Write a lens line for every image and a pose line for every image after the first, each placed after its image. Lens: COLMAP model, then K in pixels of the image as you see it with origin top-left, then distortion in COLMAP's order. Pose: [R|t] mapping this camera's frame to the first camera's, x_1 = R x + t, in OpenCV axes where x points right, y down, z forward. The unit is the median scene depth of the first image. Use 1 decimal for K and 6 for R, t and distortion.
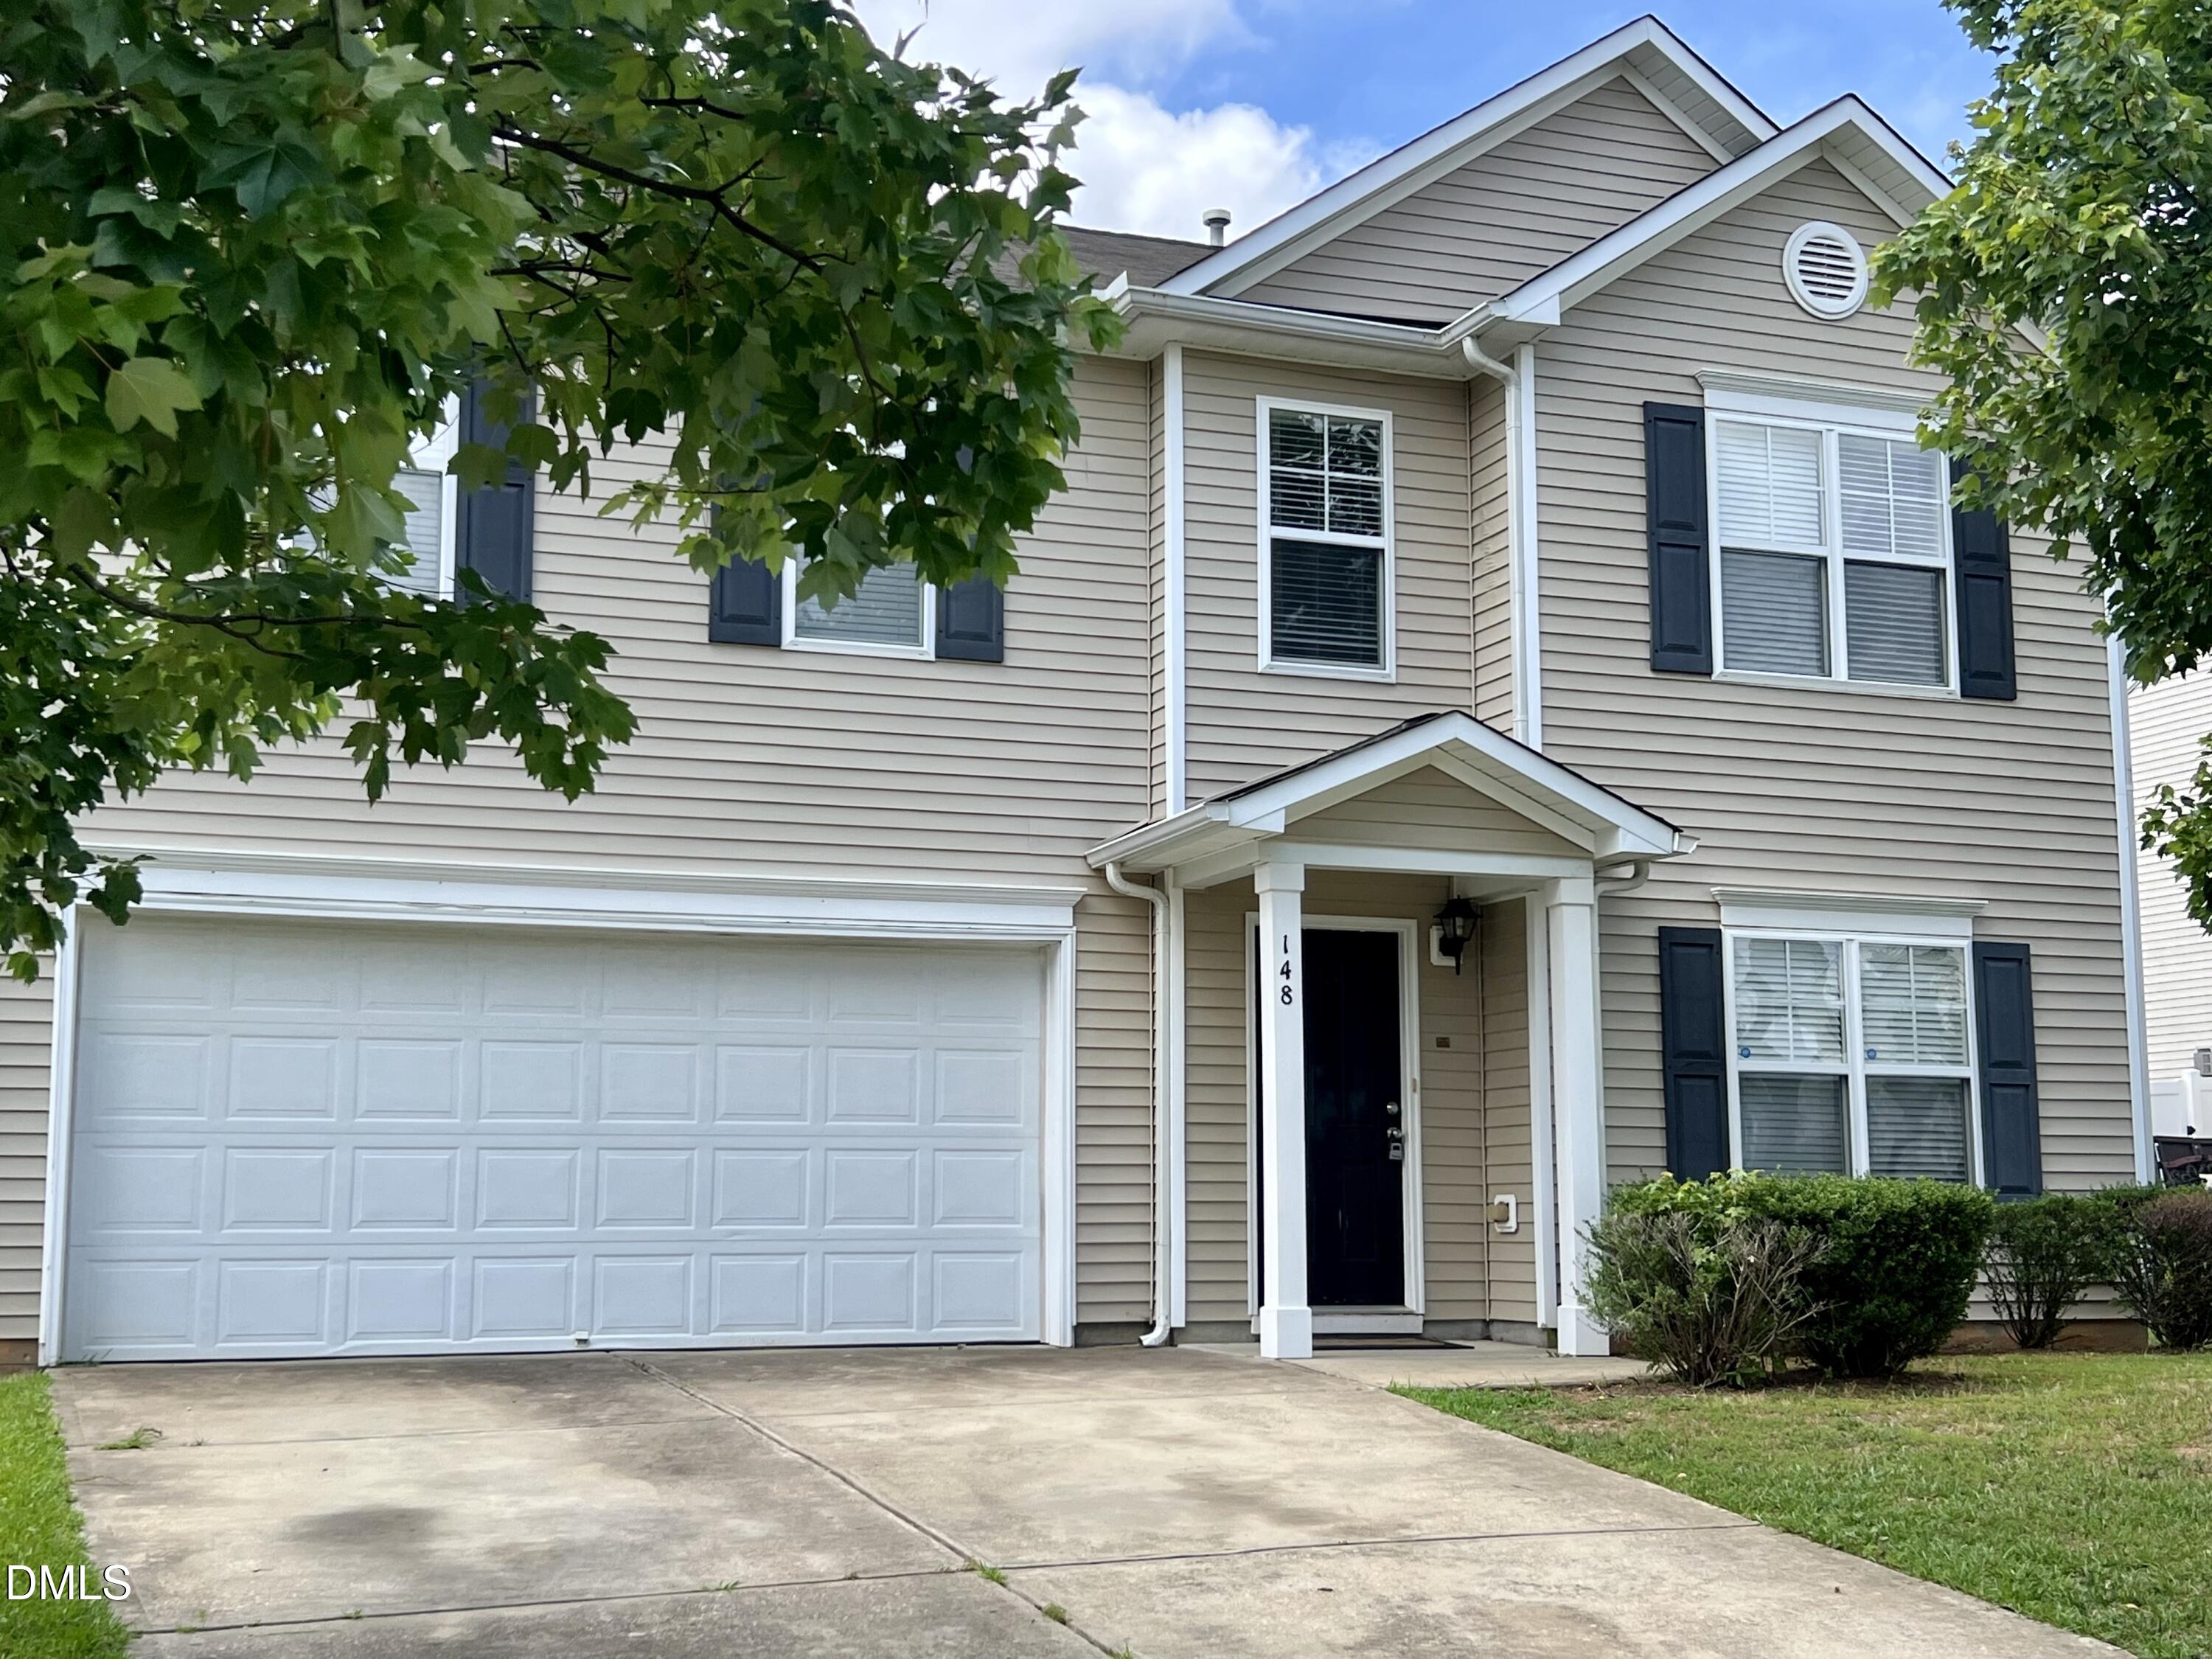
lens RADIAL K [[2644.2, 0, 1105.3], [0, 2644.2, 820.6], [0, 0, 1]] dist [0.029138, 0.000000]
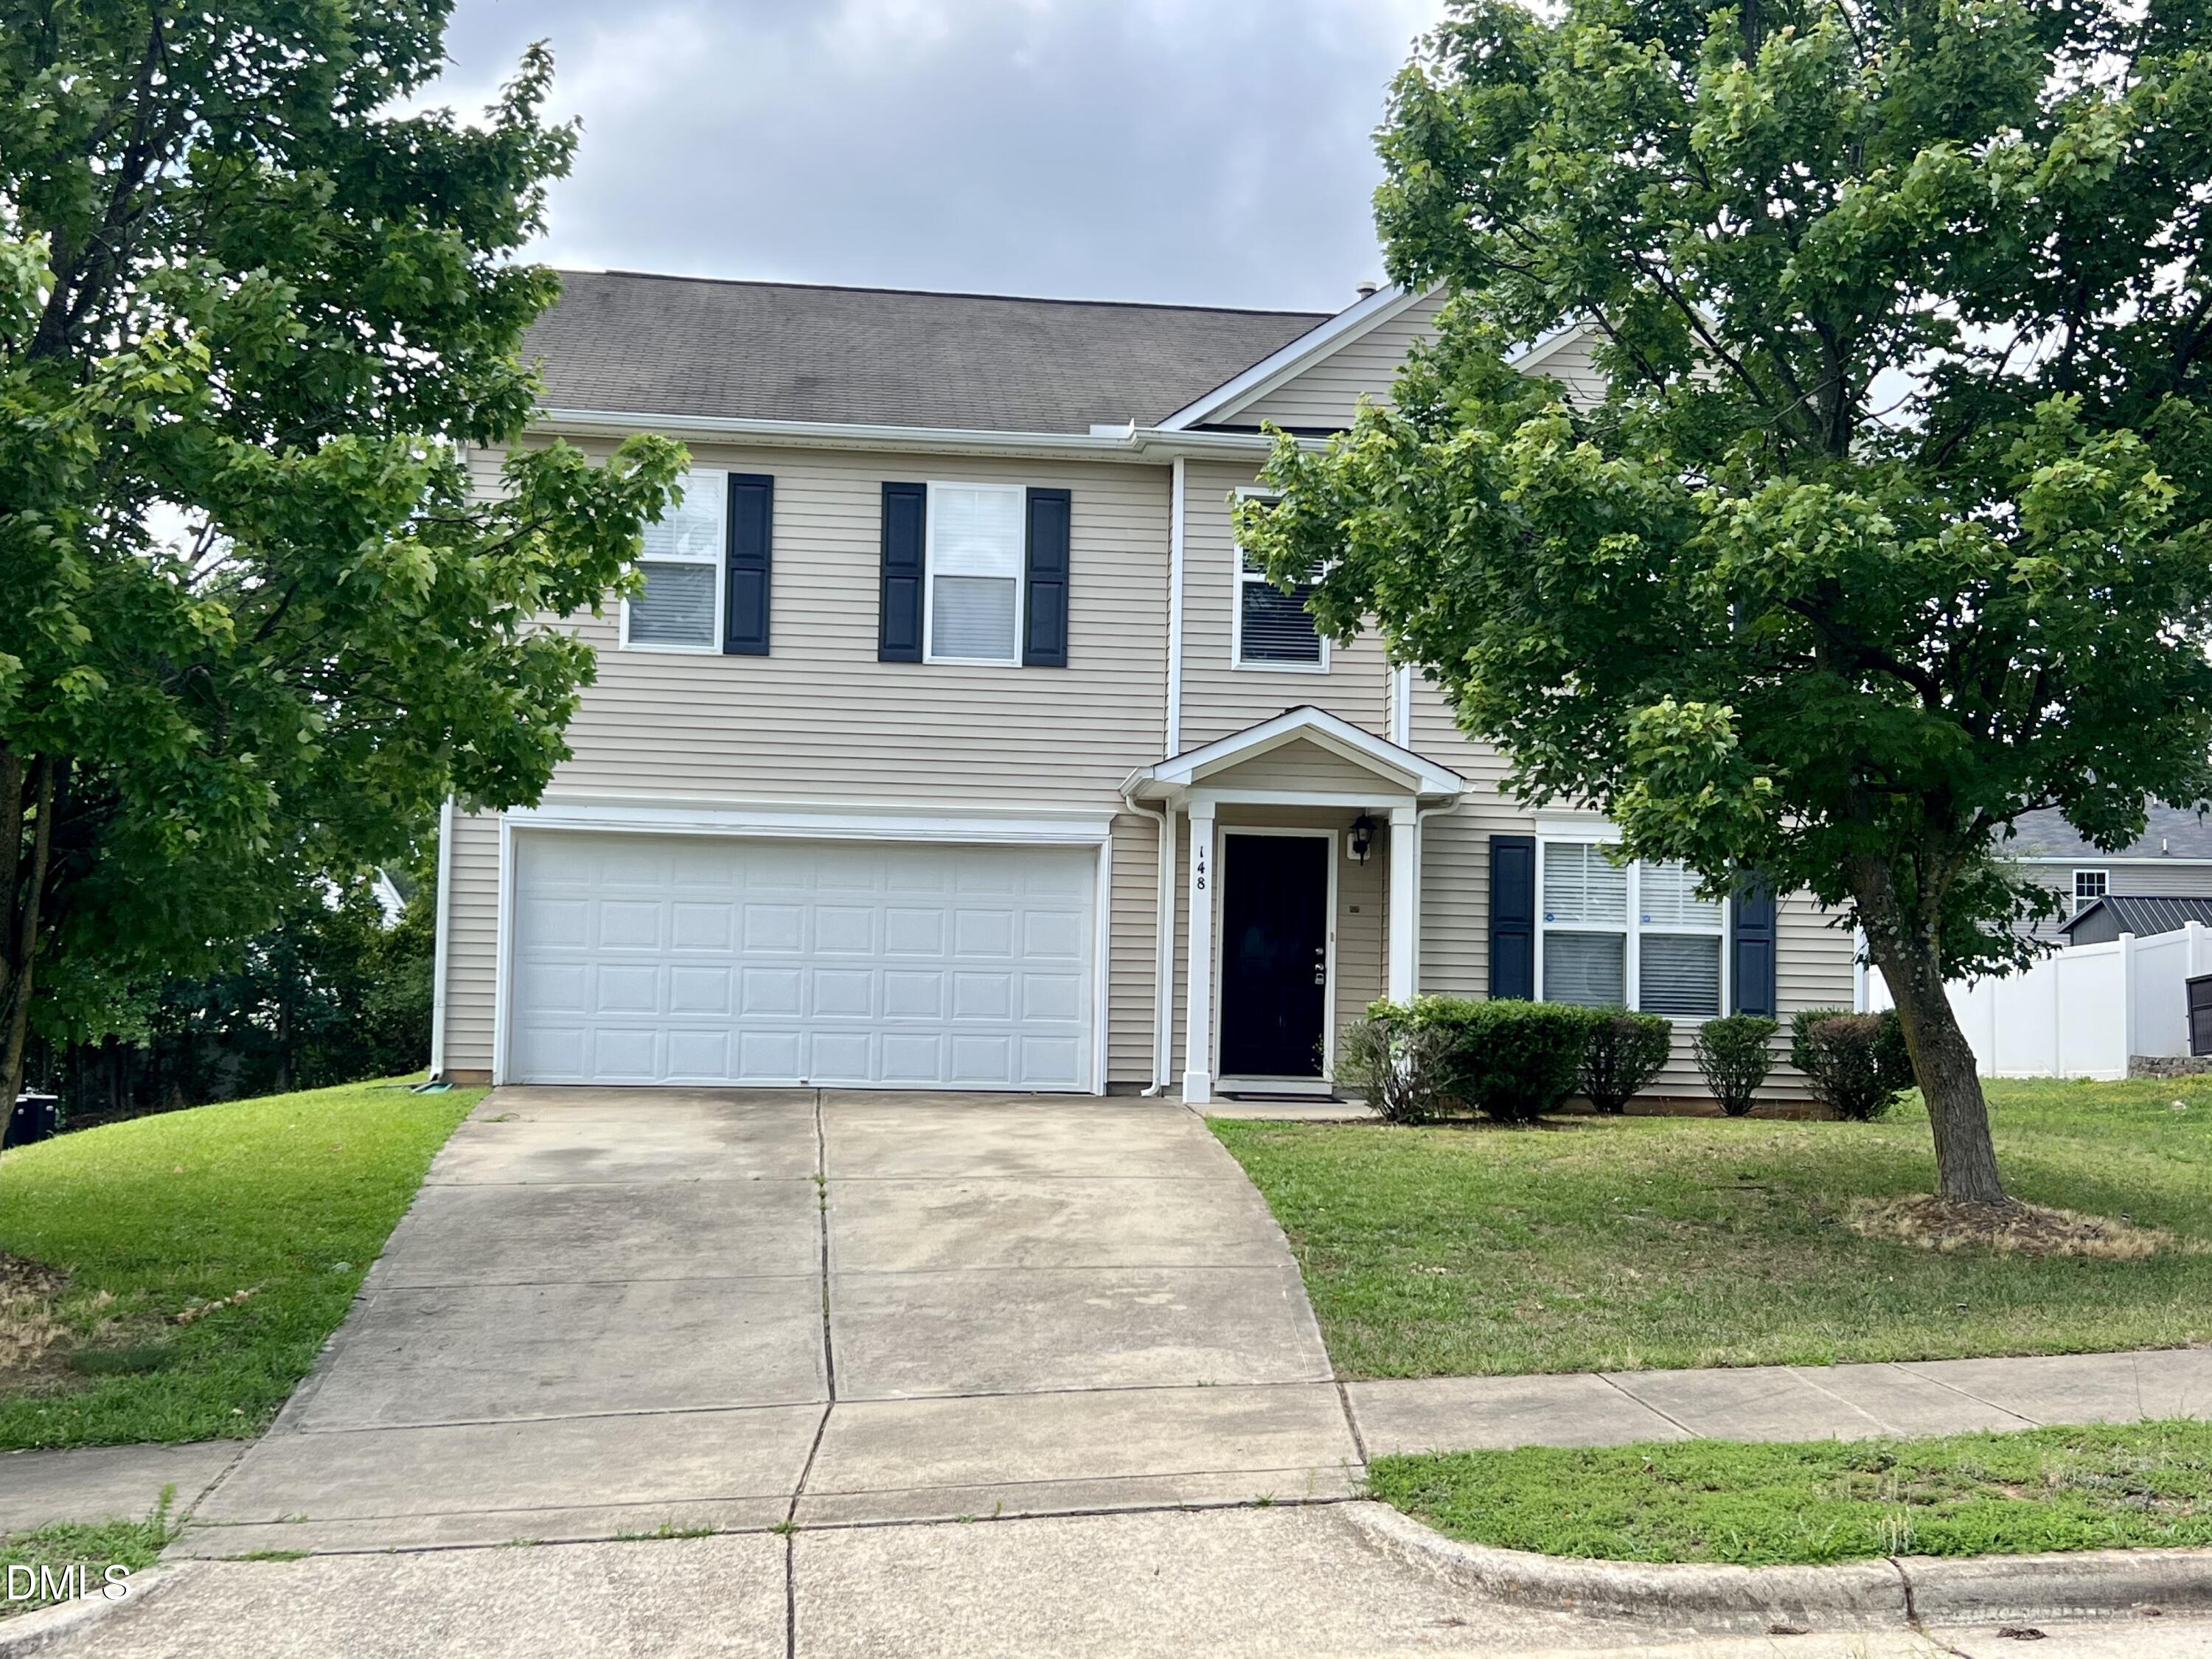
lens RADIAL K [[2570.2, 0, 1107.5], [0, 2570.2, 834.8], [0, 0, 1]] dist [0.014189, 0.000000]
pose [[0.971586, 0.004517, -0.236642, 0.351099], [0.013582, 0.997106, 0.074795, -0.074874], [0.236295, -0.075884, 0.968714, -0.491216]]
